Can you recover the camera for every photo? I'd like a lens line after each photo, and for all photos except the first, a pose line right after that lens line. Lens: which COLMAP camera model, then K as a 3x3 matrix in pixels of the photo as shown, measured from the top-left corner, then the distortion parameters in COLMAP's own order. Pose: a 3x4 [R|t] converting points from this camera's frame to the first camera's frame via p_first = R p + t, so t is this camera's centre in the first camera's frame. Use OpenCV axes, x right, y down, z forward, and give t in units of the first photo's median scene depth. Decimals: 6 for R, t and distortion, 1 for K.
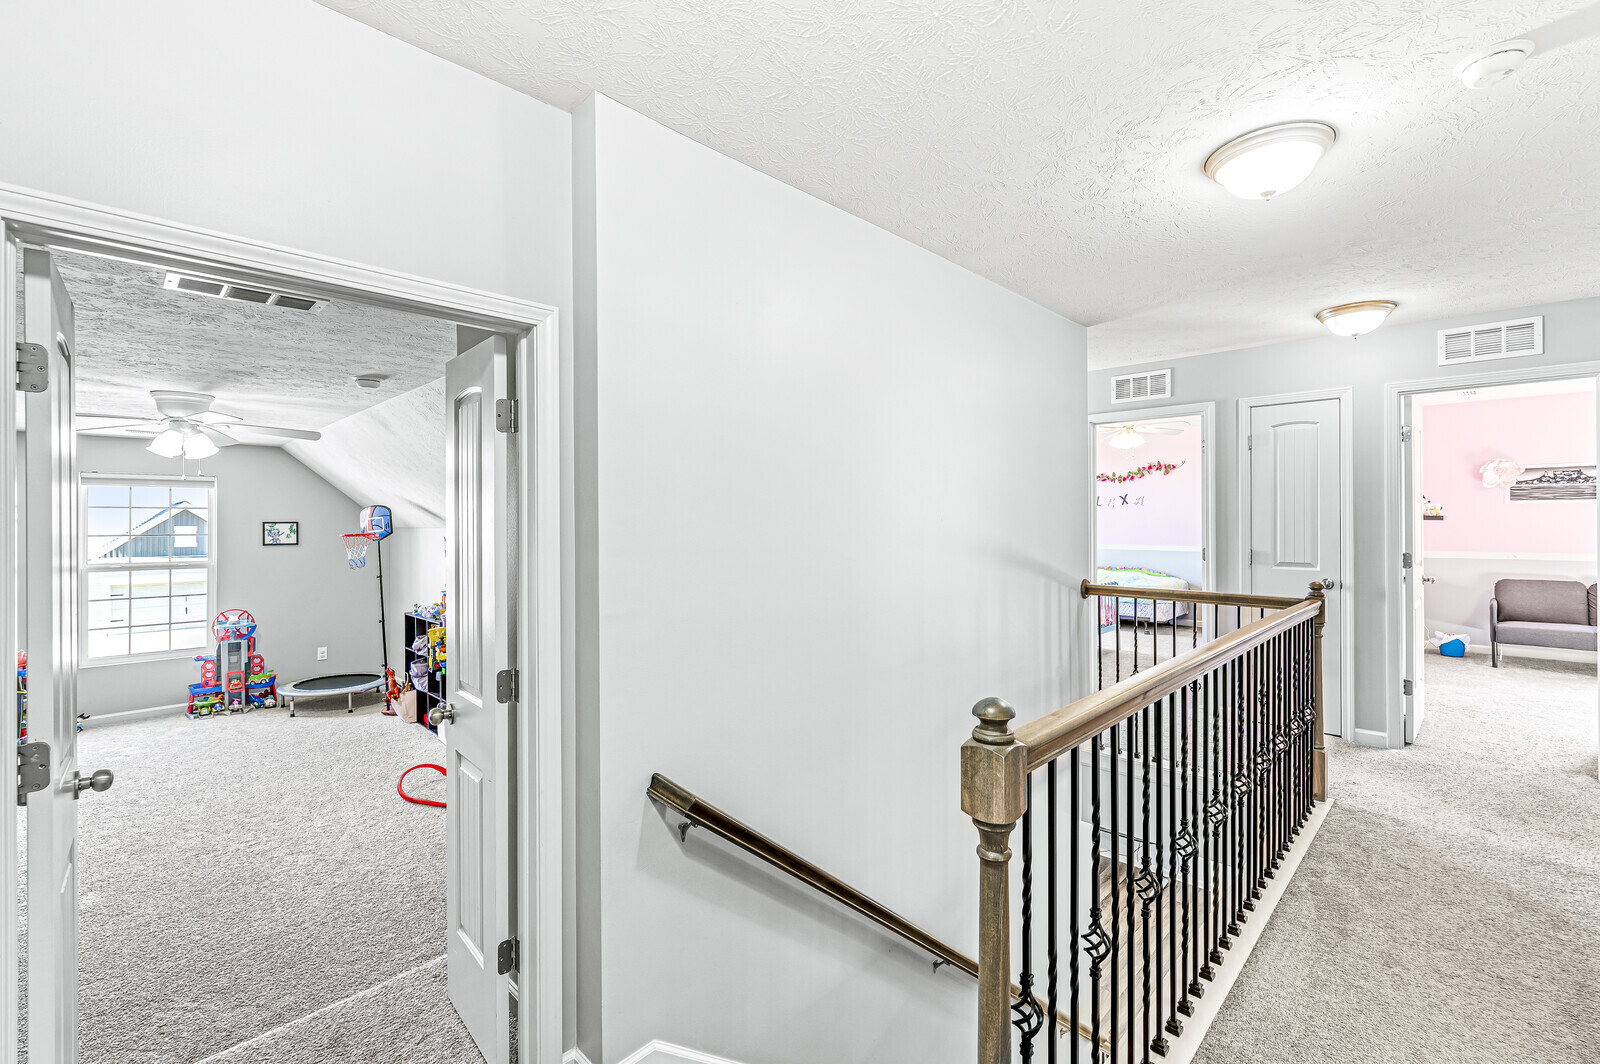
lens RADIAL K [[698.9, 0, 807.1], [0, 698.9, 529.5], [0, 0, 1]] dist [0.000797, 0.001166]
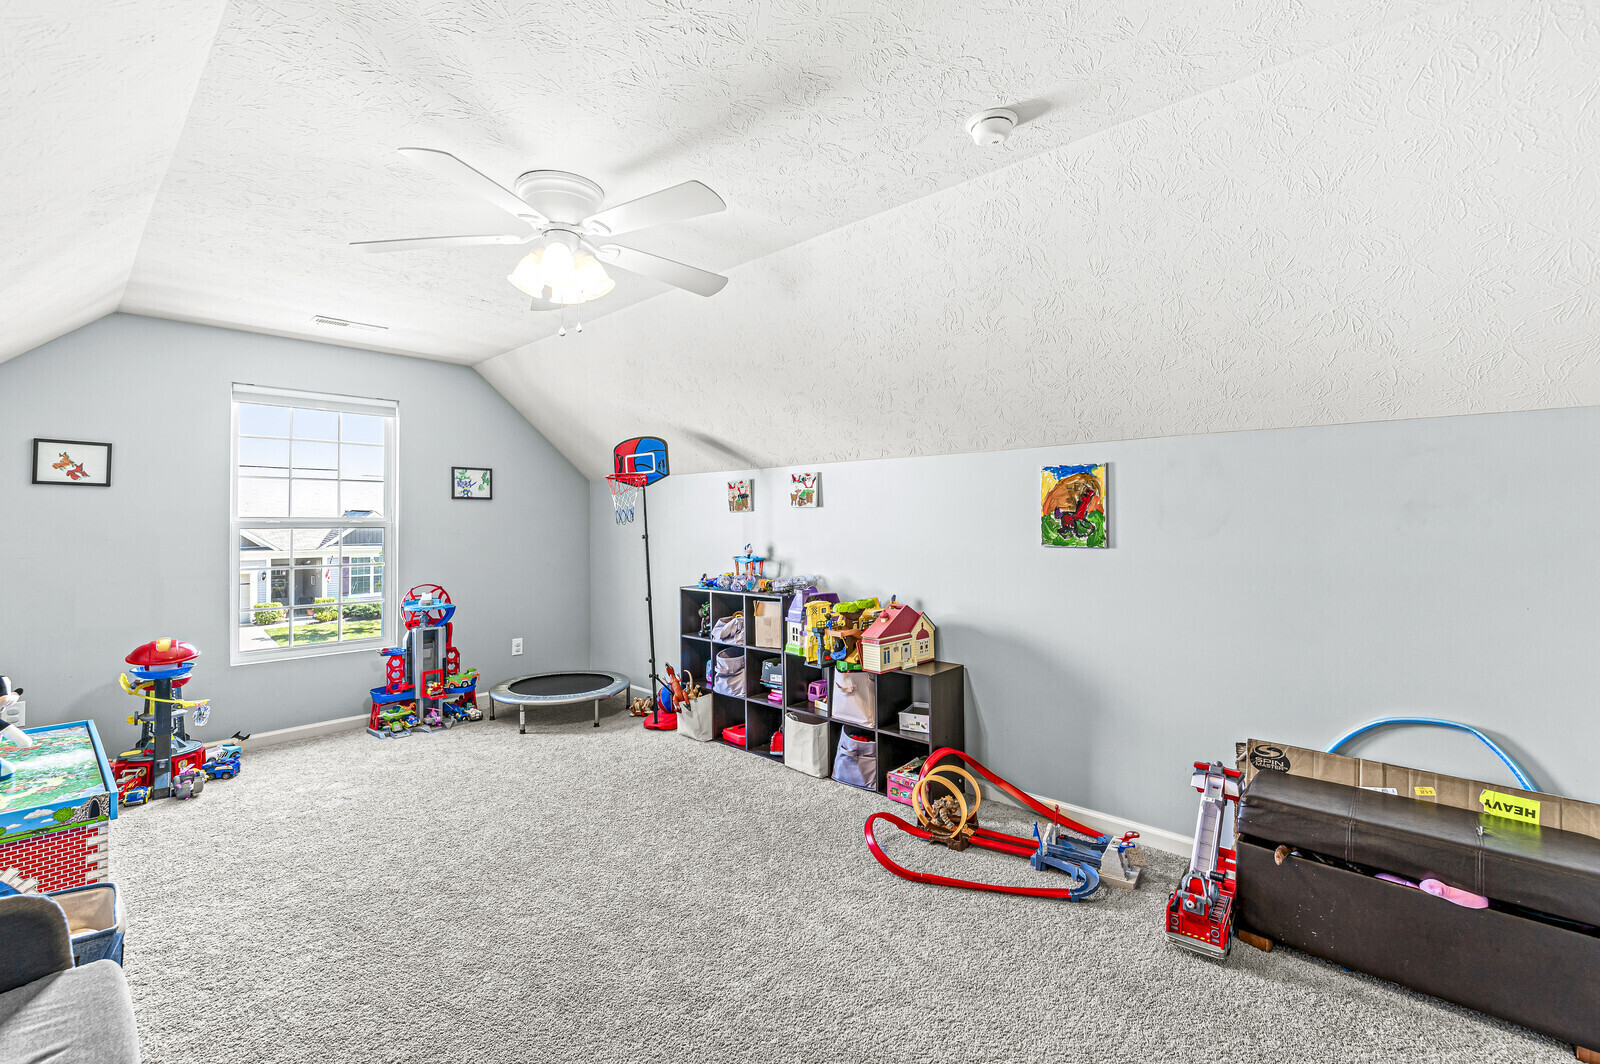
lens RADIAL K [[698.9, 0, 795.8], [0, 698.9, 527.9], [0, 0, 1]] dist [0.000797, 0.001166]
pose [[0.999563, 0.000353, 0.029559, -0.466744], [-0.000246, 0.999993, -0.003620, 0.059504], [-0.029560, 0.003612, 0.999556, 0.272060]]
